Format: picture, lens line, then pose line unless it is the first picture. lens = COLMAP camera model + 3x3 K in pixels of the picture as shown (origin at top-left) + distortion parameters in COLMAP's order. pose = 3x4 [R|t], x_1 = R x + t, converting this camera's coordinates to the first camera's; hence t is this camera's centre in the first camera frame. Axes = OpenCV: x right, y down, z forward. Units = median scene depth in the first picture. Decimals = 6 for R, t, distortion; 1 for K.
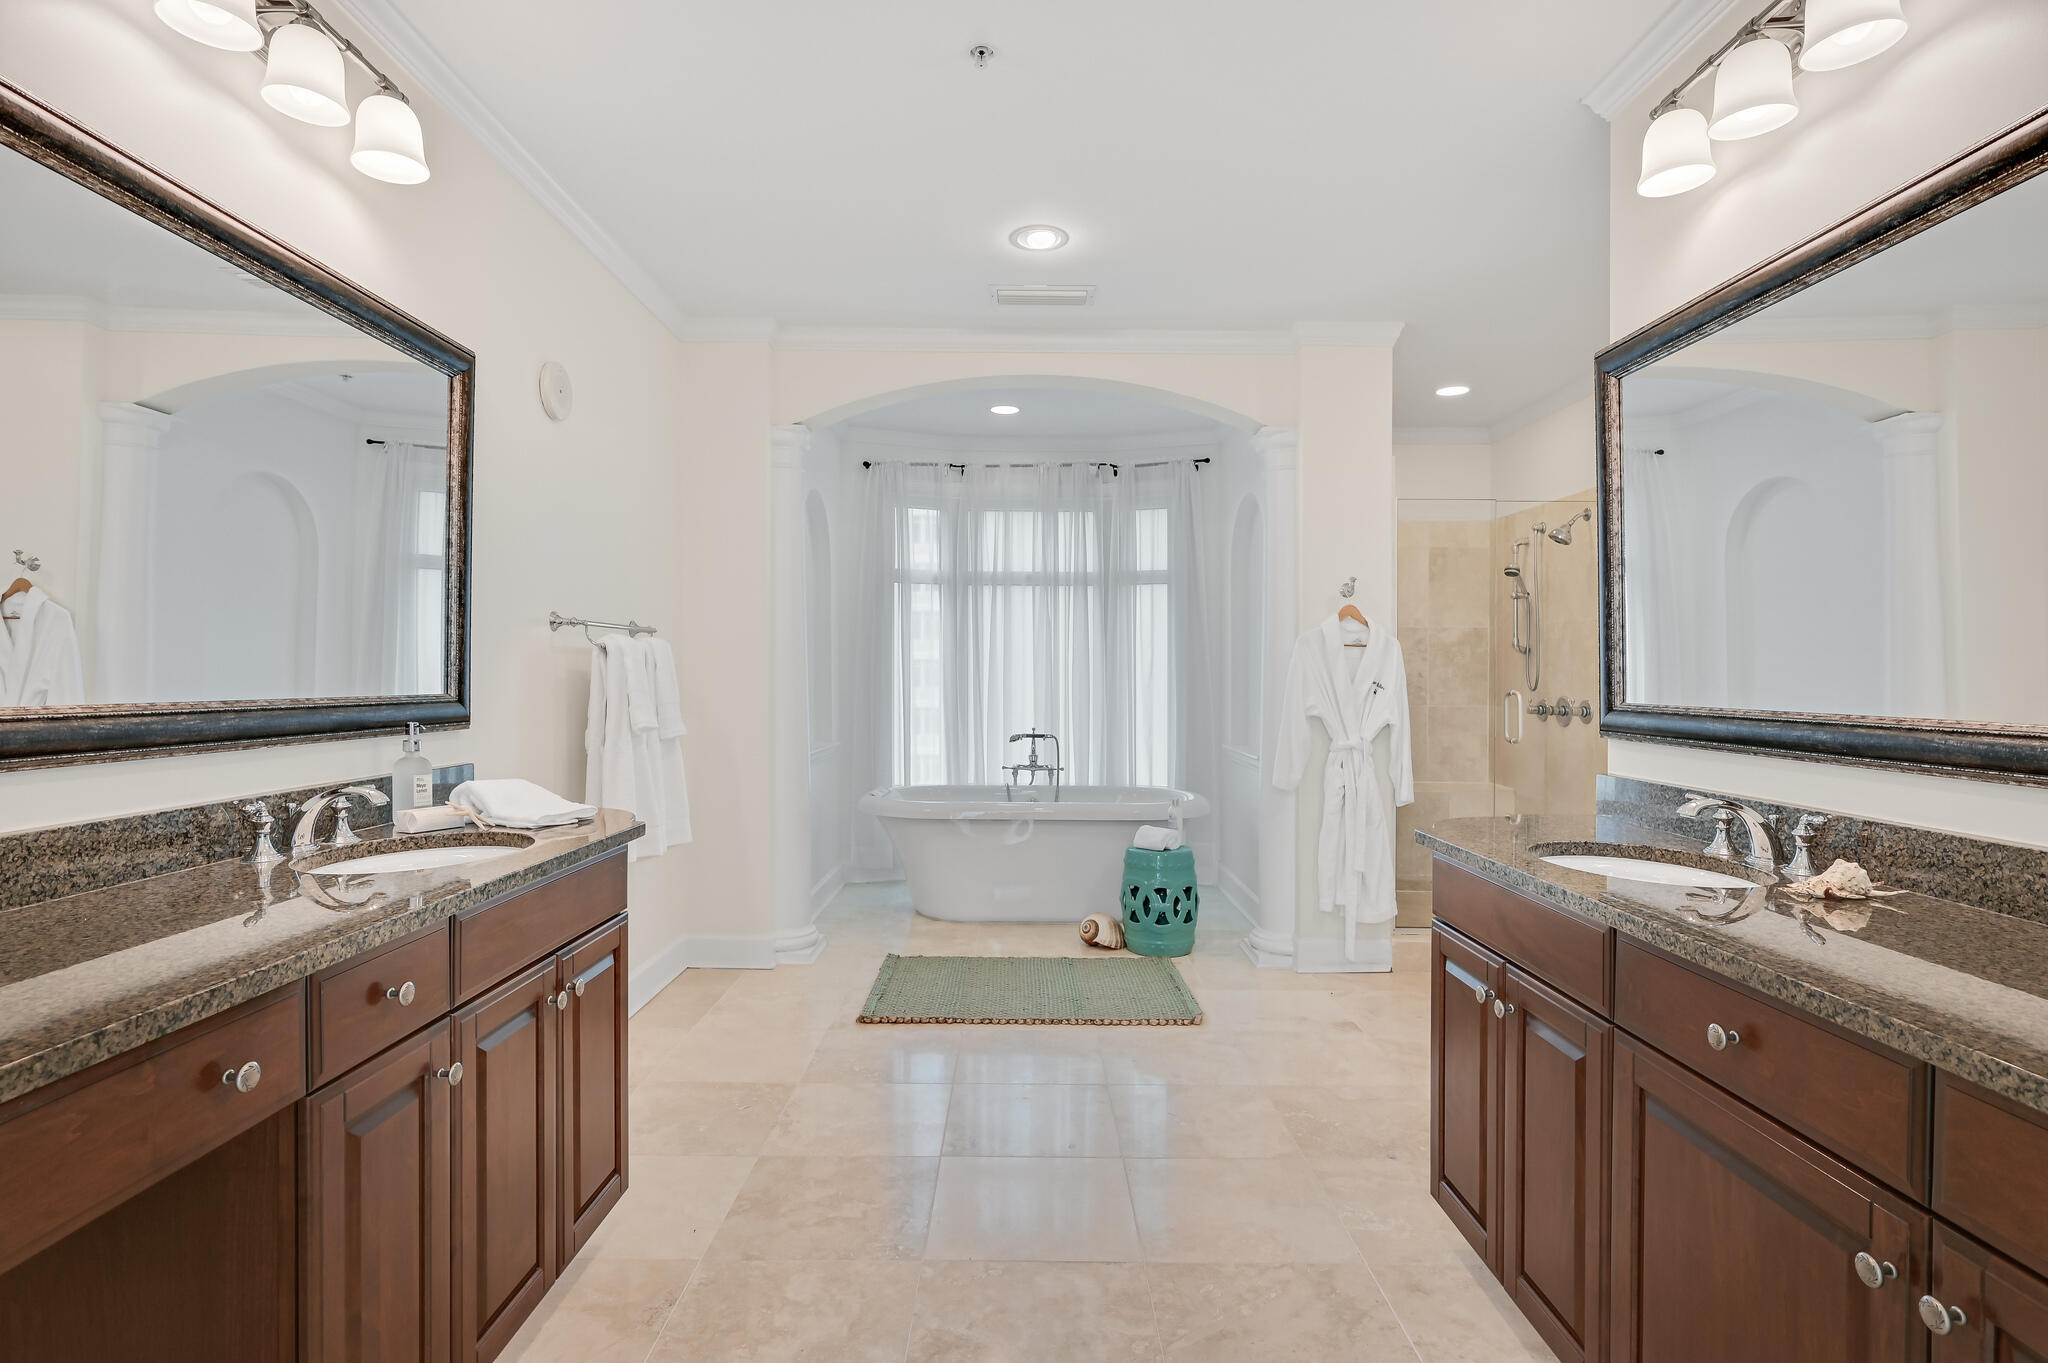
lens RADIAL K [[1058.0, 0, 1024.0], [0, 1058.0, 681.5], [0, 0, 1]] dist [0.001982, 0.000559]
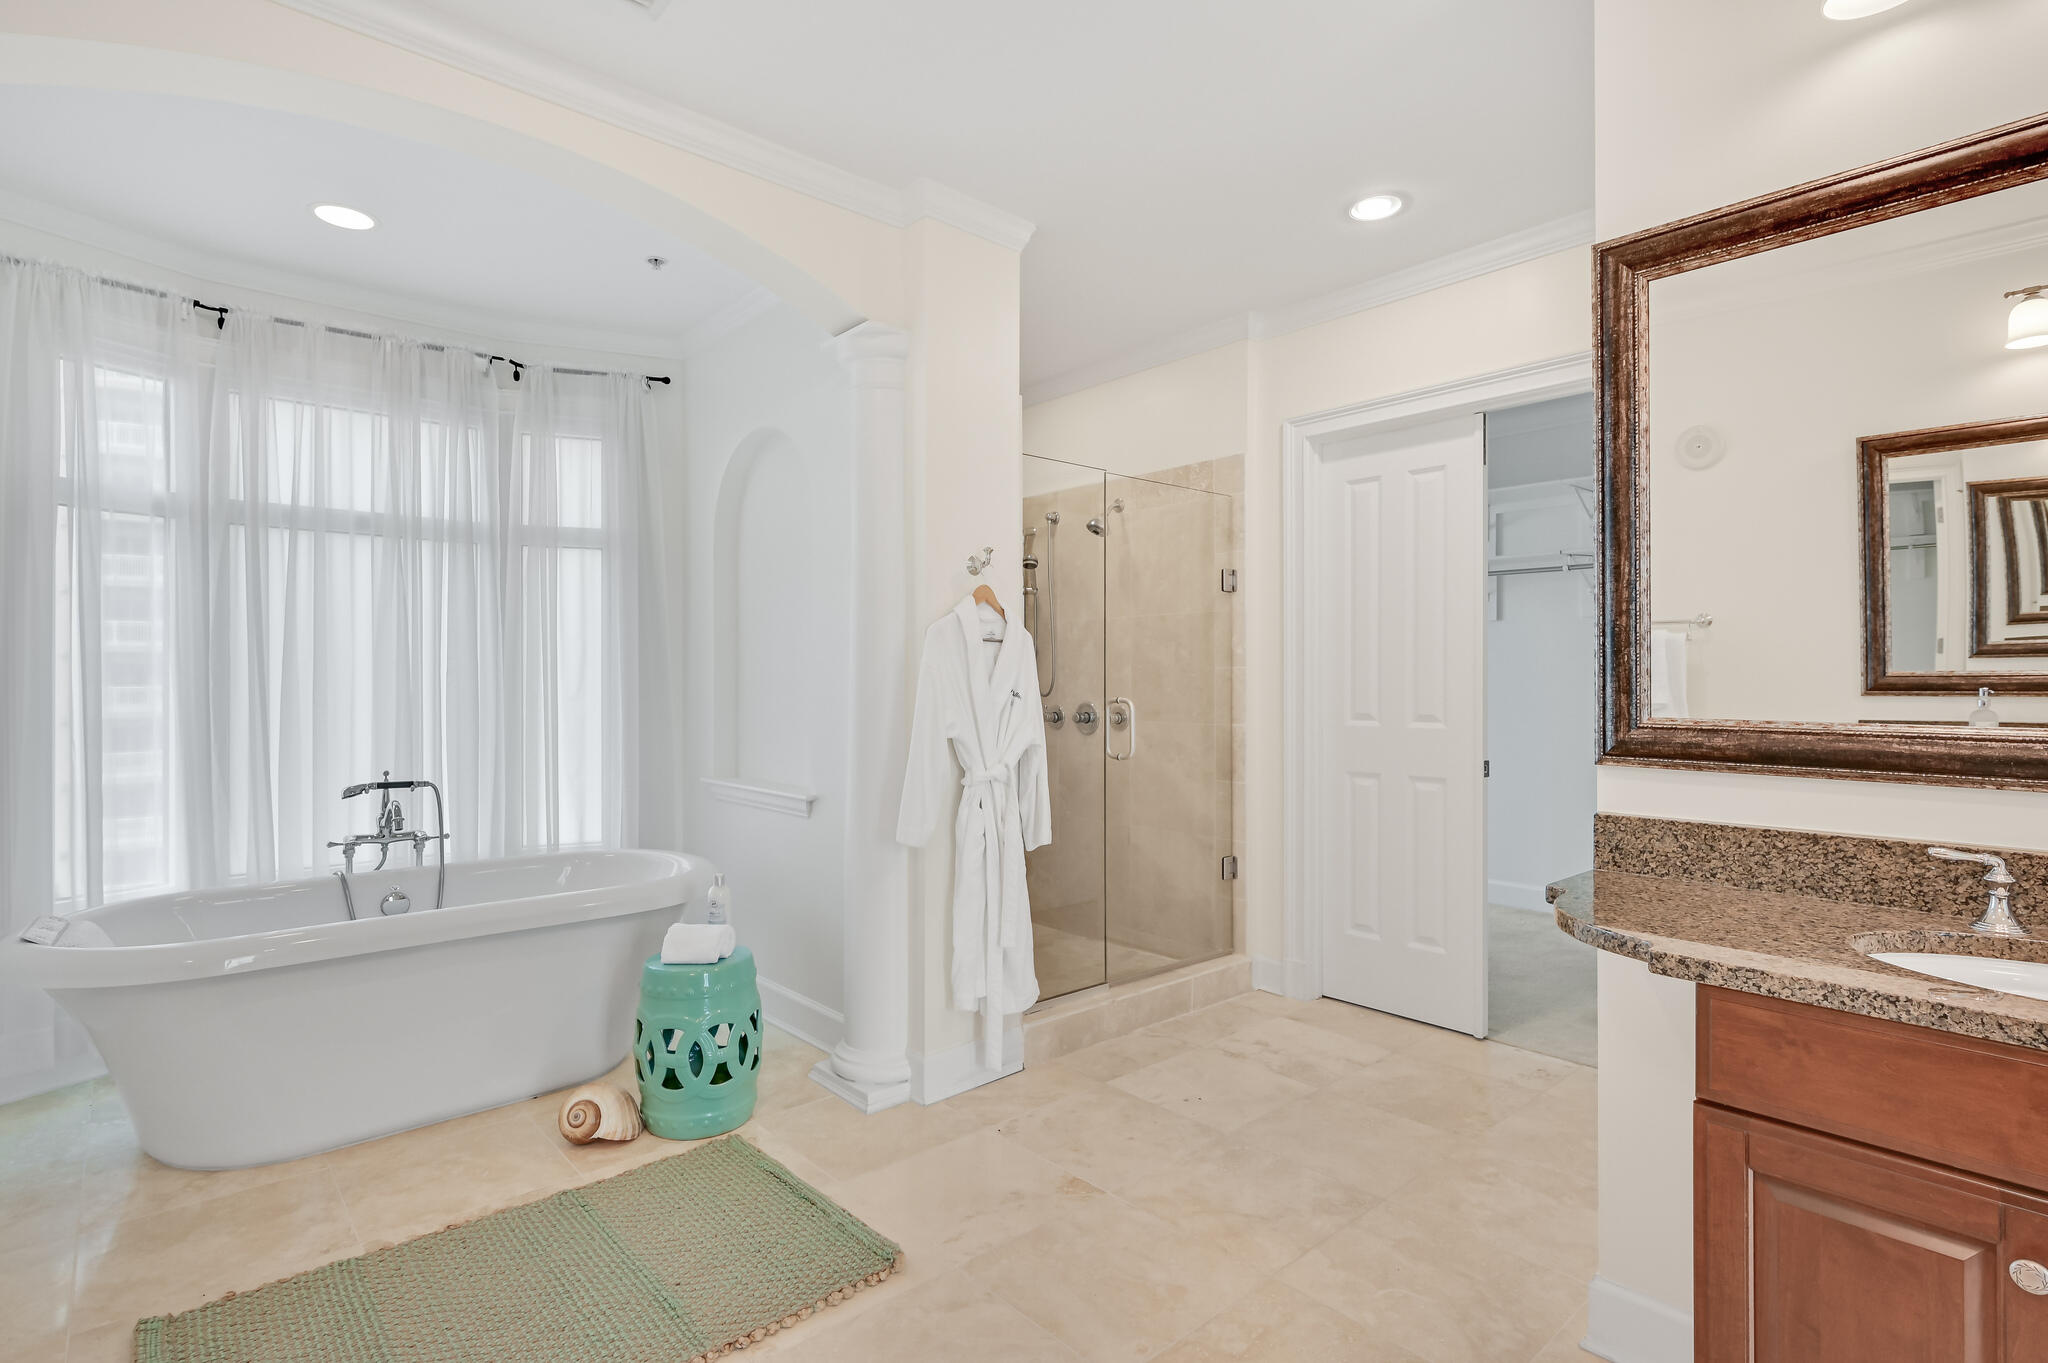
lens RADIAL K [[1008.4, 0, 1024.4], [0, 1008.4, 673.6], [0, 0, 1]] dist [0.002308, 0.001248]
pose [[0.745925, -0.003098, 0.666023, -0.111857], [0.009937, 0.999930, -0.006478, -0.004882], [-0.665956, 0.011450, 0.745903, 0.369241]]
